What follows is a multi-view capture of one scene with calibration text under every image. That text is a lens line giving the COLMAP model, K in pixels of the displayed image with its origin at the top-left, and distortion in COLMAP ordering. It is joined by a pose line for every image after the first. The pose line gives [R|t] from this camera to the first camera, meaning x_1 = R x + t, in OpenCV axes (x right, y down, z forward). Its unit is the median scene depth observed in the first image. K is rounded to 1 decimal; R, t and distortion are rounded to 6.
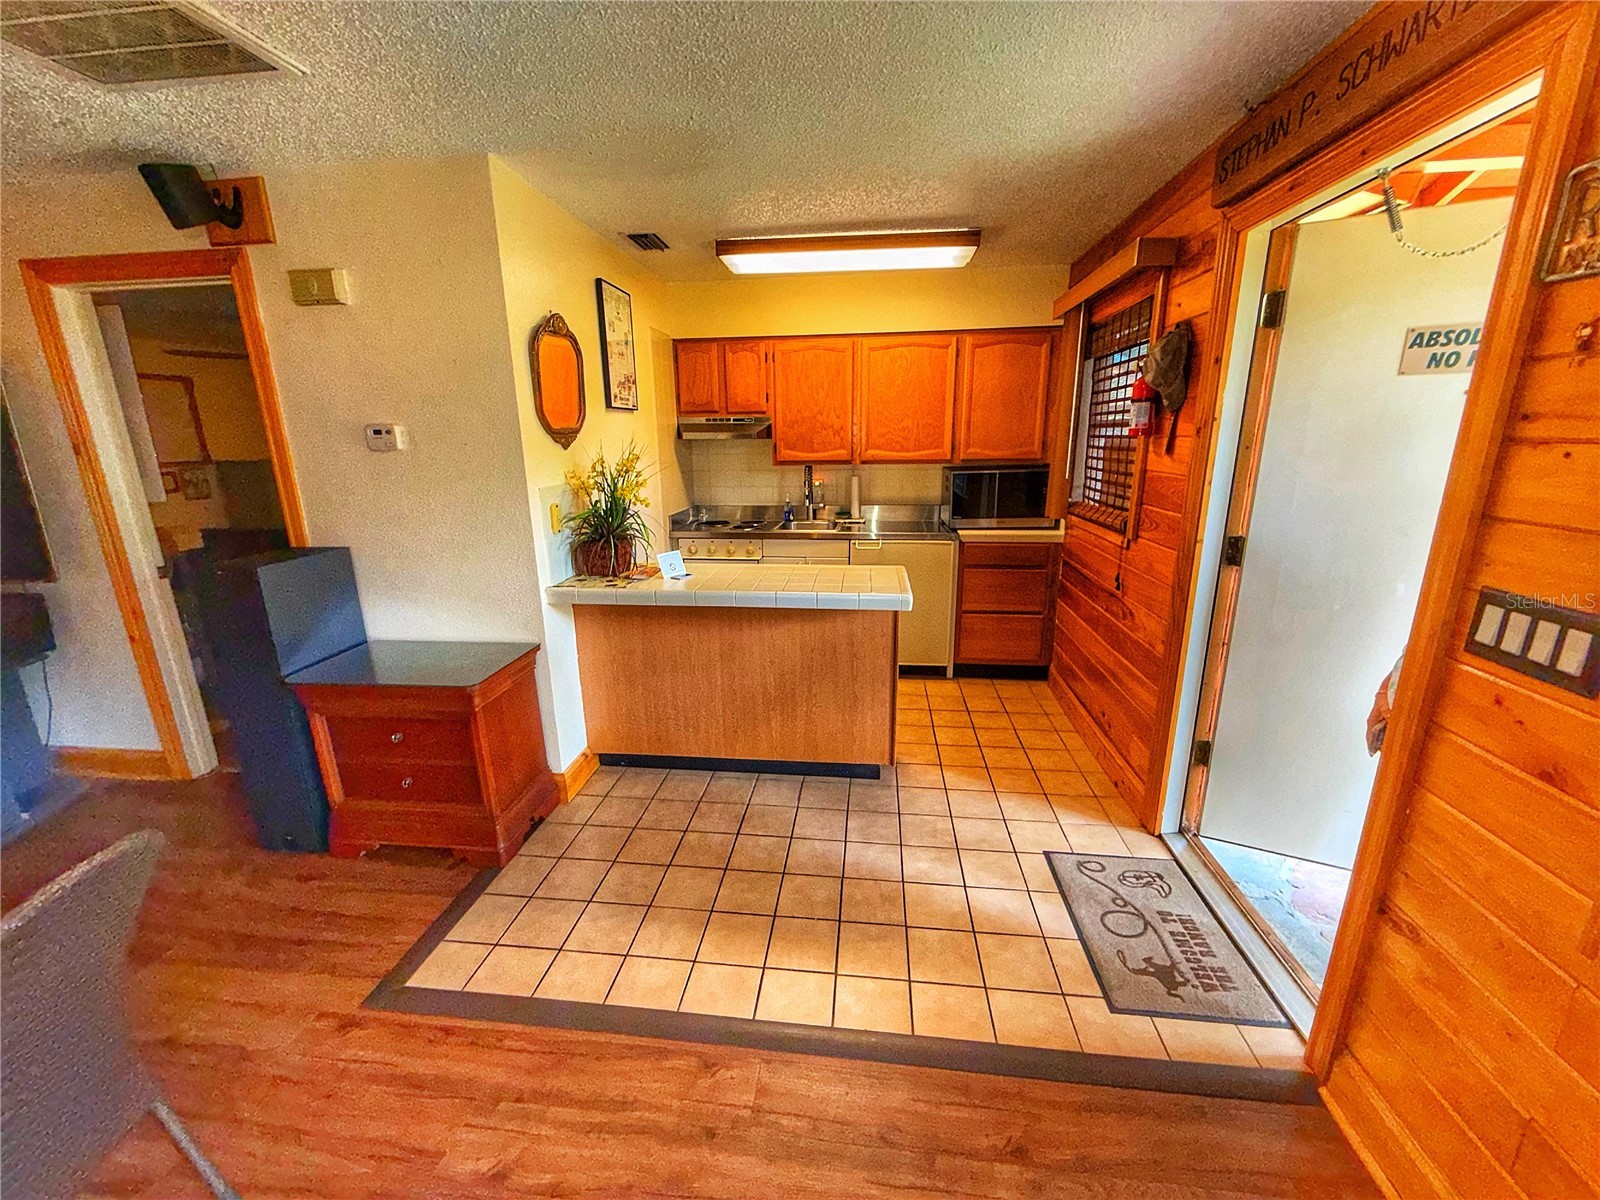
lens RADIAL K [[638.9, 0, 793.2], [0, 638.9, 601.0], [0, 0, 1]] dist [-0.000314, 0.000327]
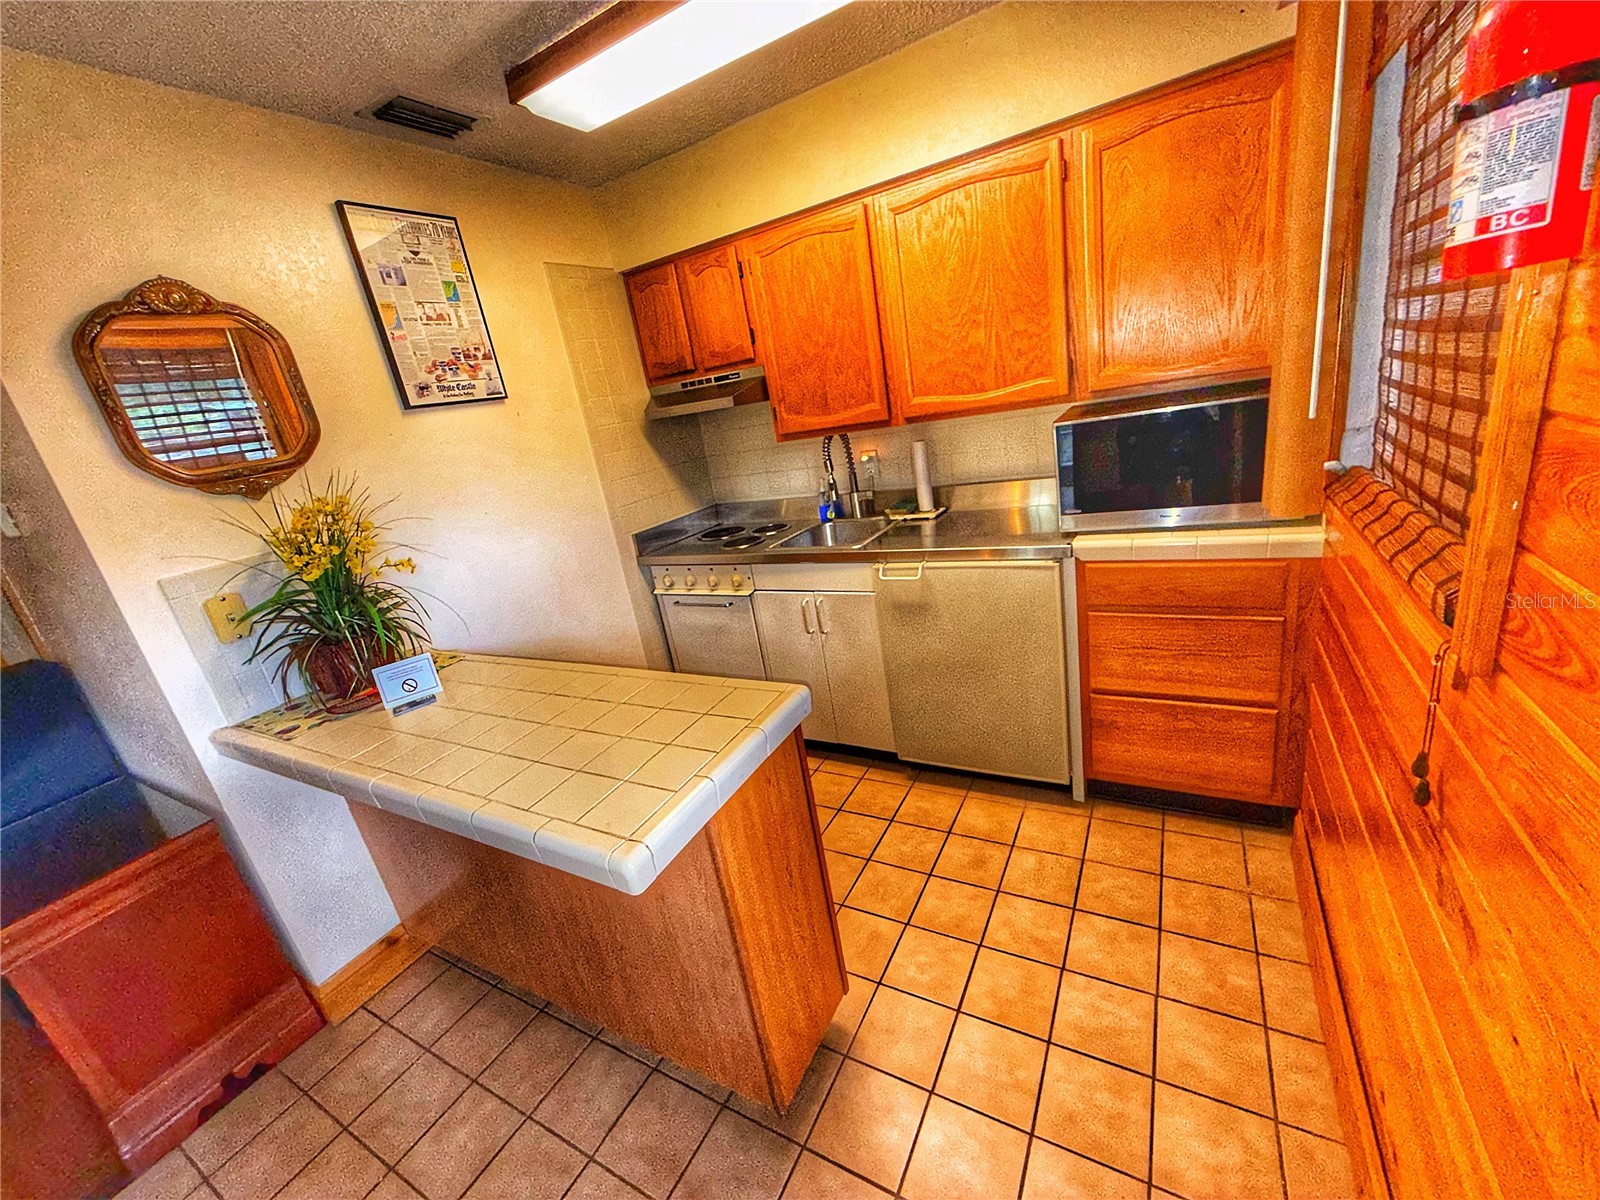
lens RADIAL K [[635.9, 0, 800.0], [0, 635.9, 600.0], [0, 0, 1]] dist [-0.011350, 0.000234]
pose [[0.913903, -0.014238, -0.405682, 0.253843], [0.050842, 0.995530, 0.079597, -0.108910], [0.402735, -0.093370, 0.910542, 0.434119]]
